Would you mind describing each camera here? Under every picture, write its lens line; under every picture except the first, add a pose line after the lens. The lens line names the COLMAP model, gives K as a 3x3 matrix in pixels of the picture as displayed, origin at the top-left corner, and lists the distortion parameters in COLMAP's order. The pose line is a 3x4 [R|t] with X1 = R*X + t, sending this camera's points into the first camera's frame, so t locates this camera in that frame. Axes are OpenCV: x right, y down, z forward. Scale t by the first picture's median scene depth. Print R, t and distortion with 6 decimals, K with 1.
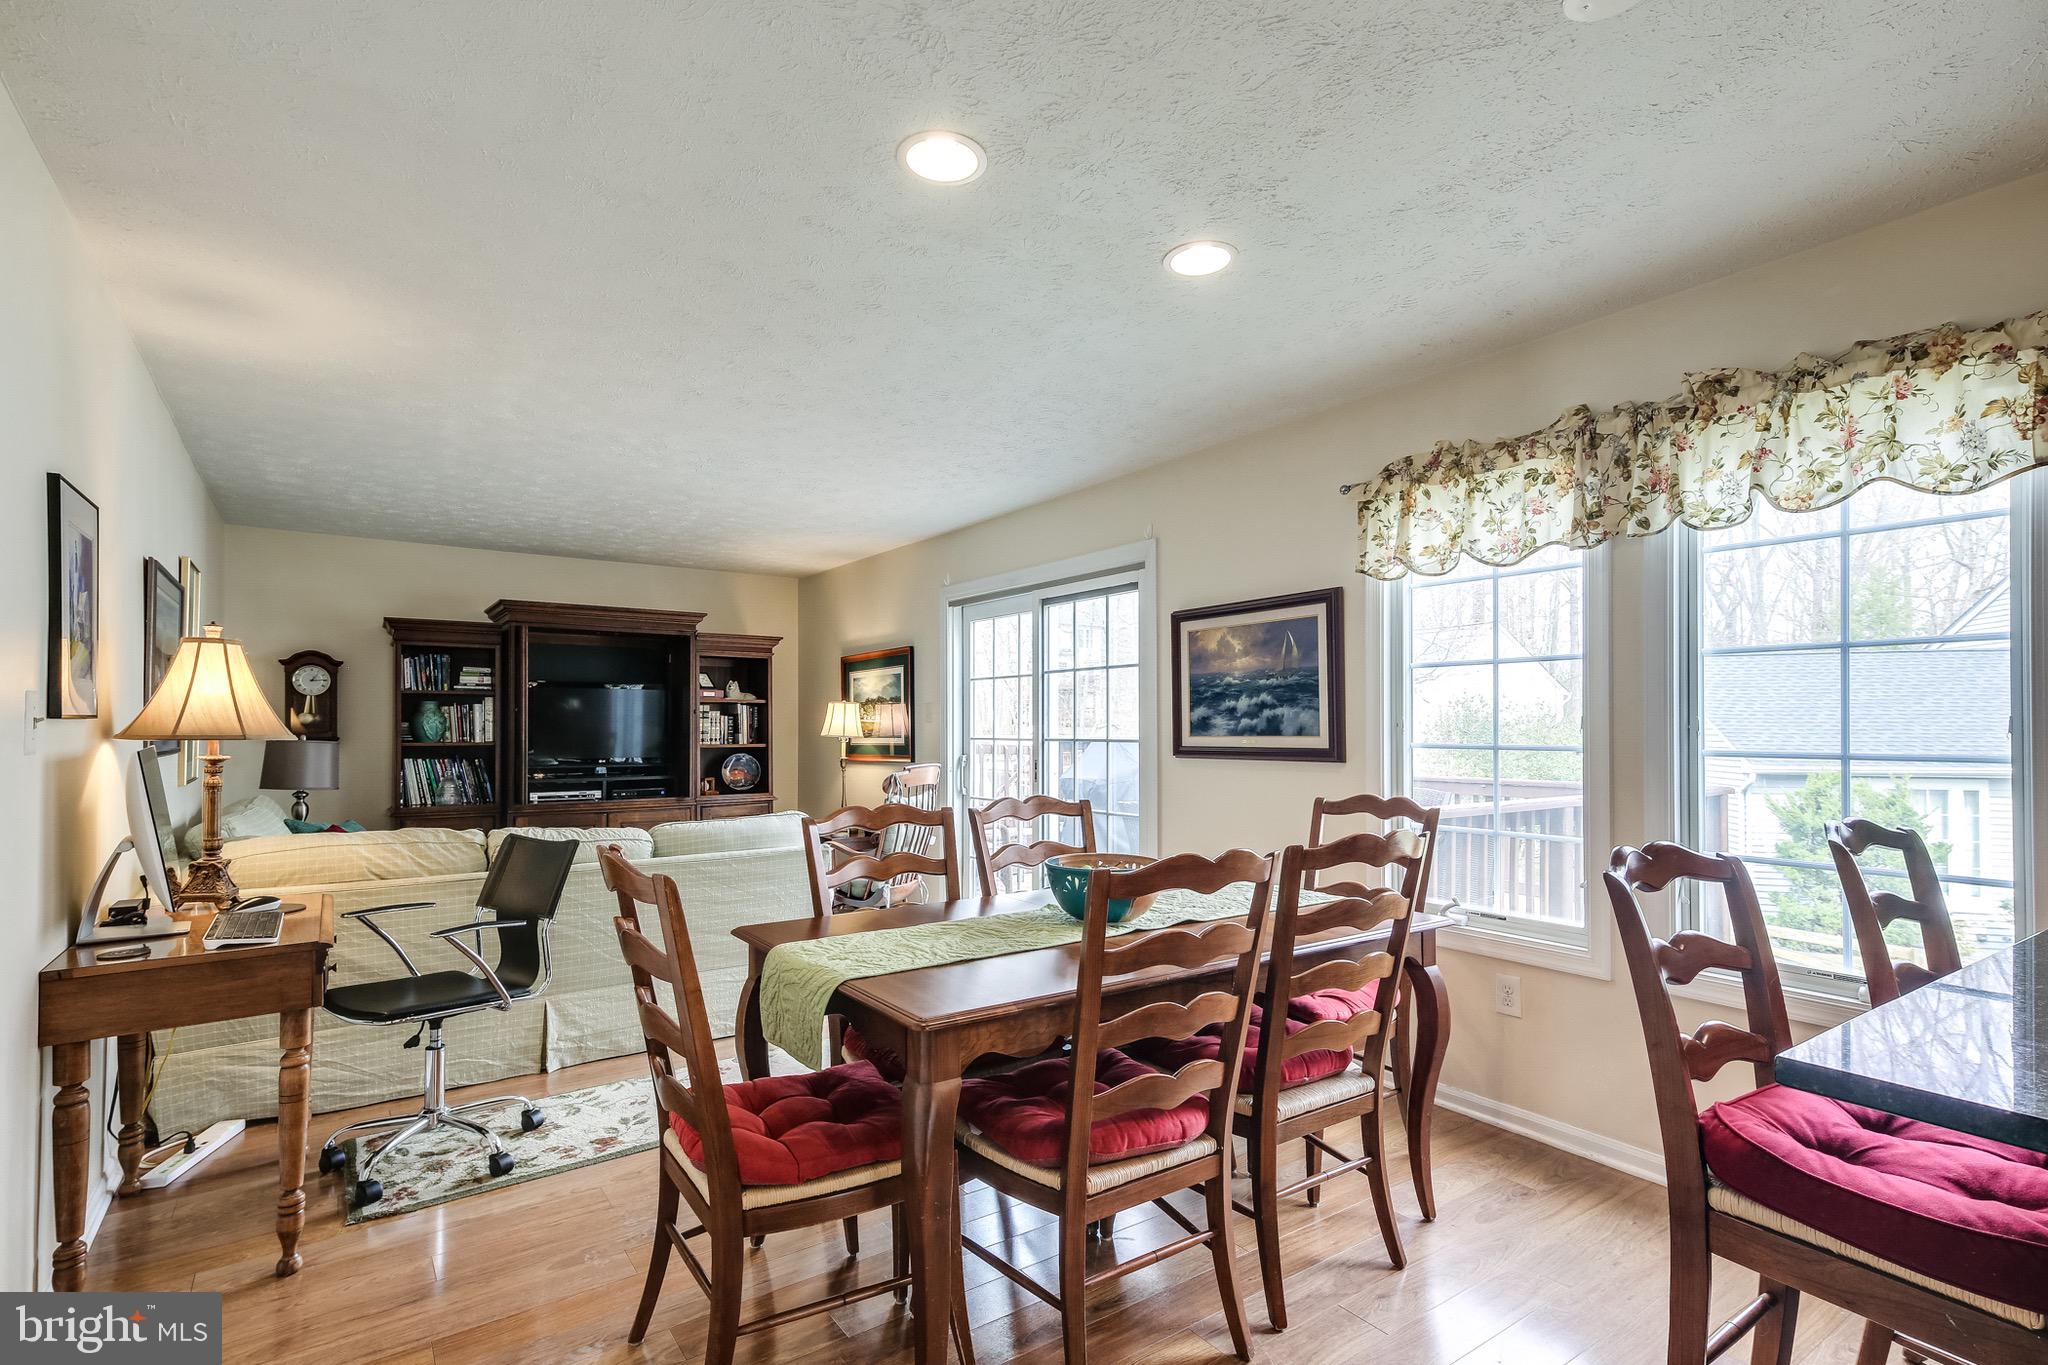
lens RADIAL K [[987.4, 0, 1022.8], [0, 987.4, 715.1], [0, 0, 1]] dist [0.019298, 0.001196]
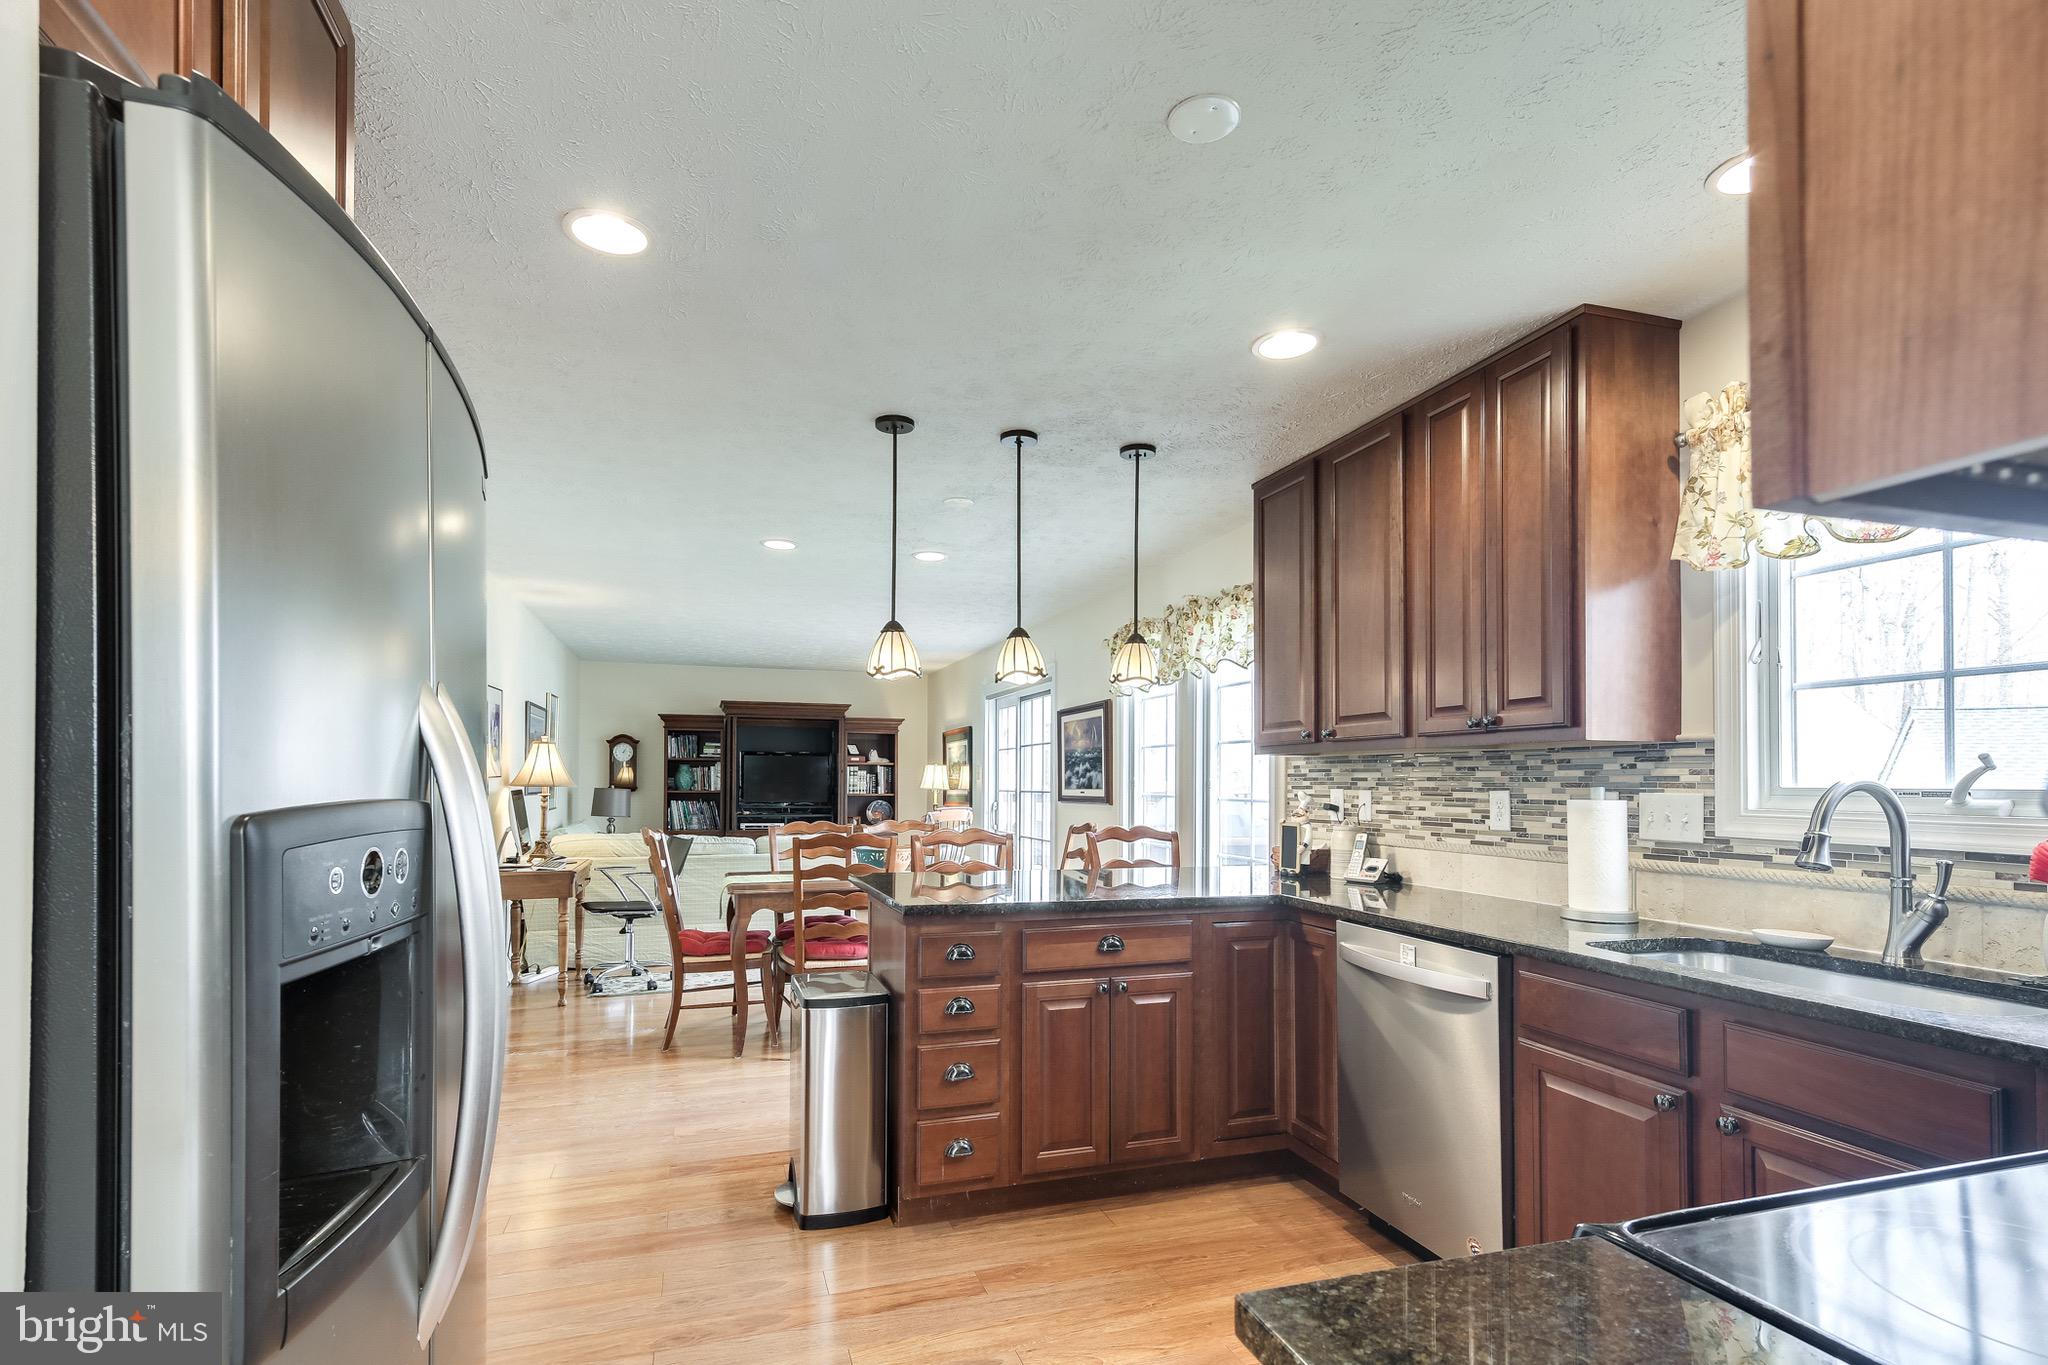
lens RADIAL K [[987.4, 0, 1015.0], [0, 987.4, 766.5], [0, 0, 1]] dist [0.019298, 0.001196]
pose [[0.953851, 0.000284, -0.300280, 0.389810], [-0.001274, 0.999994, -0.003100, -0.006811], [0.300278, 0.003339, 0.953846, -0.362592]]
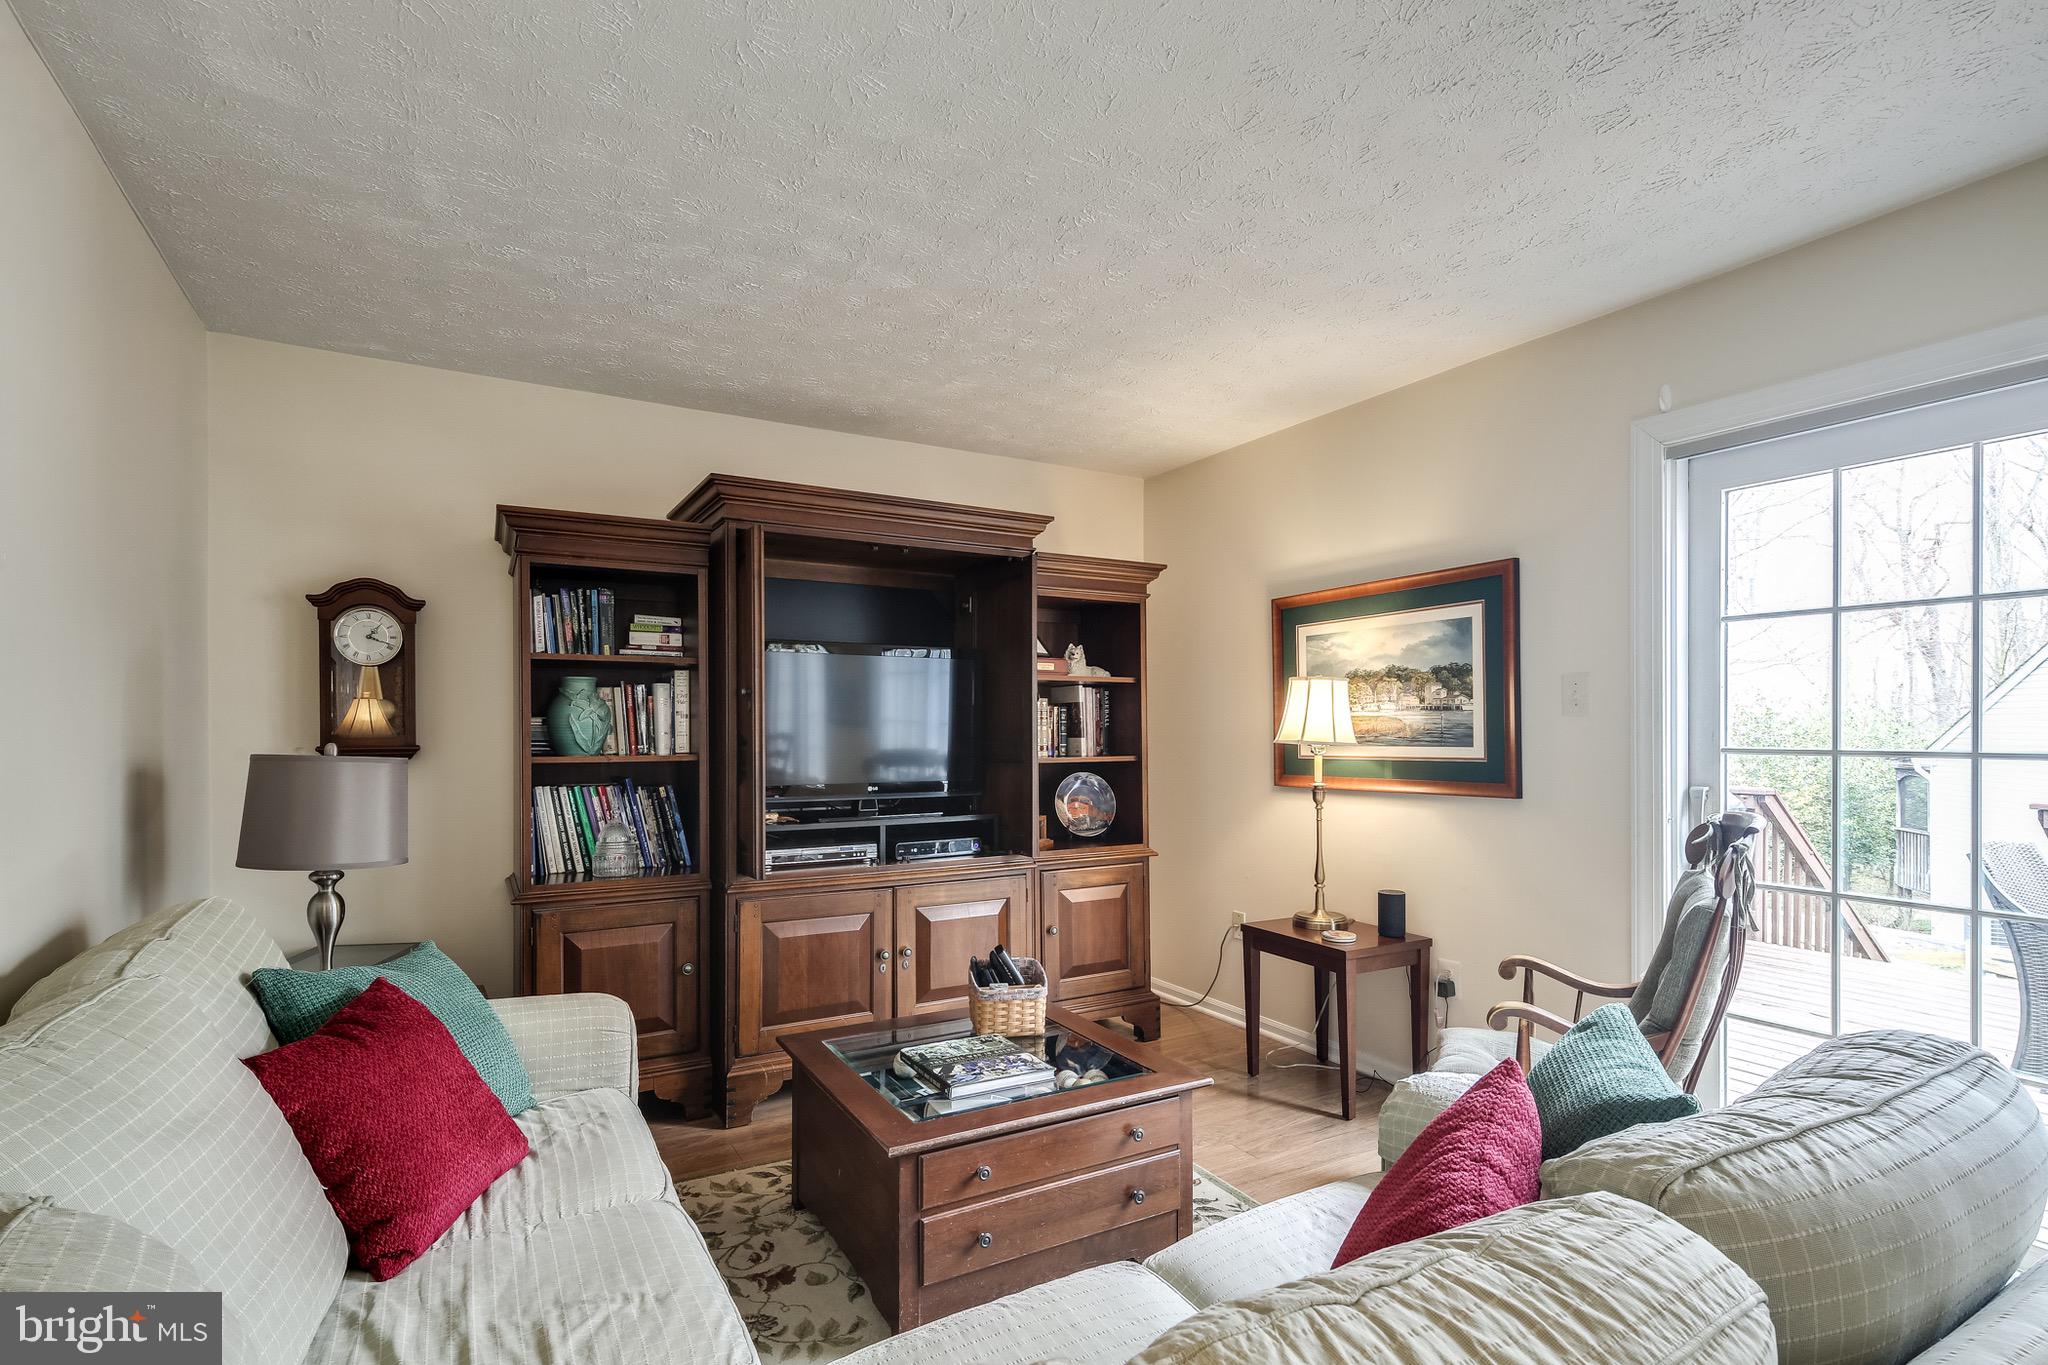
lens RADIAL K [[987.4, 0, 993.4], [0, 987.4, 728.1], [0, 0, 1]] dist [0.019298, 0.001196]
pose [[0.994763, -0.000682, -0.102203, -0.324331], [0.001858, 0.999933, 0.011409, 0.007360], [0.102188, -0.011539, 0.994698, 0.499331]]
